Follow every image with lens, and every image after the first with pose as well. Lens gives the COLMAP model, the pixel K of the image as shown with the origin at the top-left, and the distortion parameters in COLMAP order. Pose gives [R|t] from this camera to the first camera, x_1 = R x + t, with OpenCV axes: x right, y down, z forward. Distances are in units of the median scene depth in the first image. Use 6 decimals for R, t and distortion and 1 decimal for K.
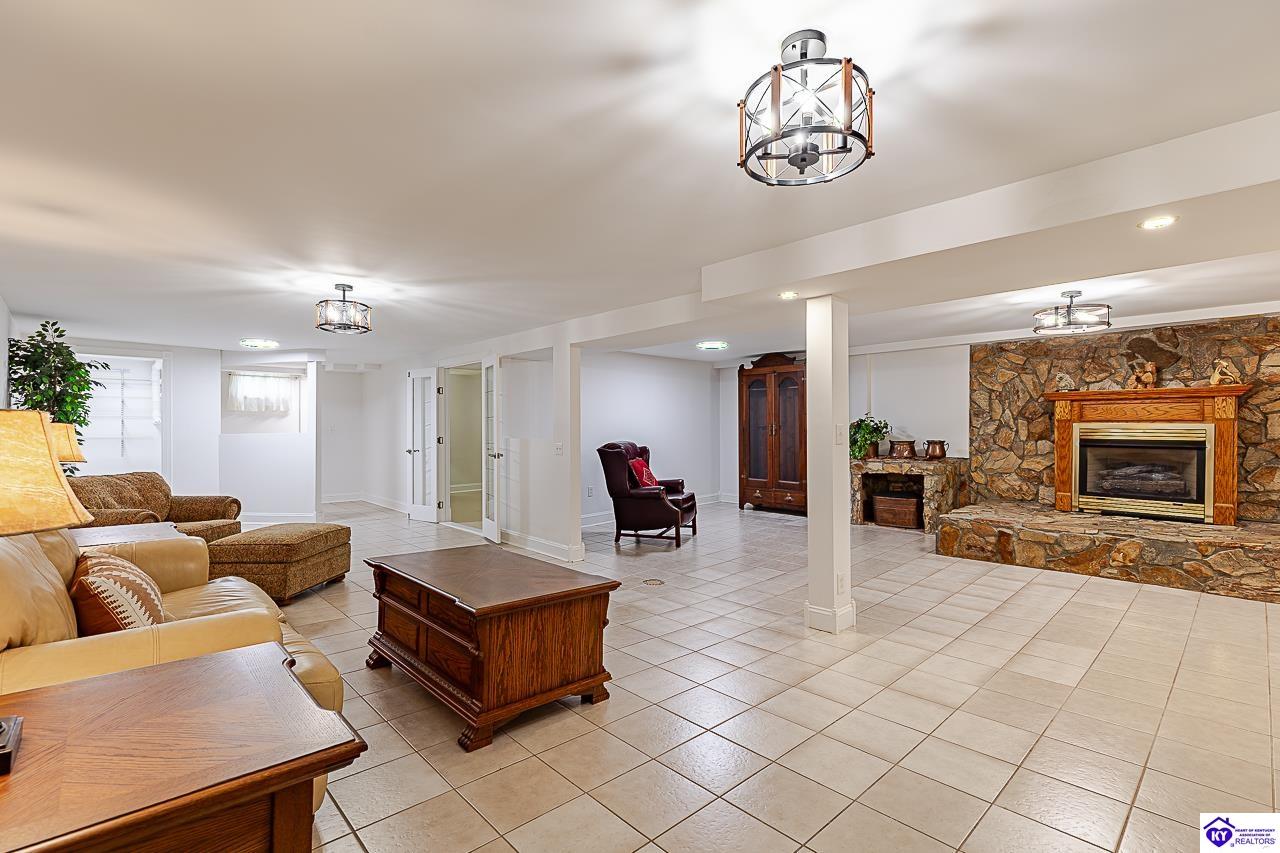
lens RADIAL K [[578.1, 0, 639.5], [0, 578.1, 425.4], [0, 0, 1]] dist [0.001381, 0.000090]
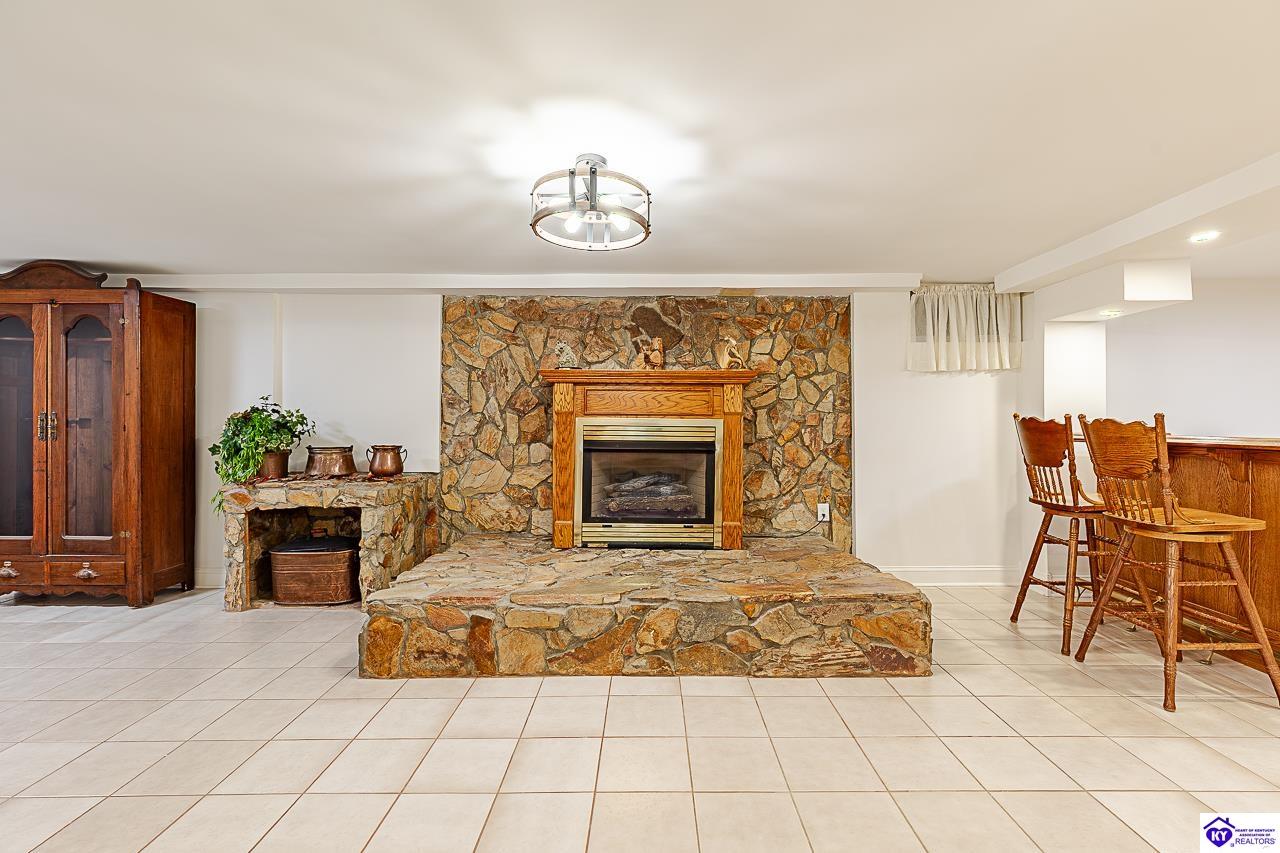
lens RADIAL K [[578.1, 0, 644.0], [0, 578.1, 431.5], [0, 0, 1]] dist [0.001381, 0.000090]
pose [[0.690549, 0.004021, 0.723274, 0.322793], [-0.005529, 0.999985, -0.000281, 0.012741], [-0.723264, -0.003805, 0.690561, 0.486071]]
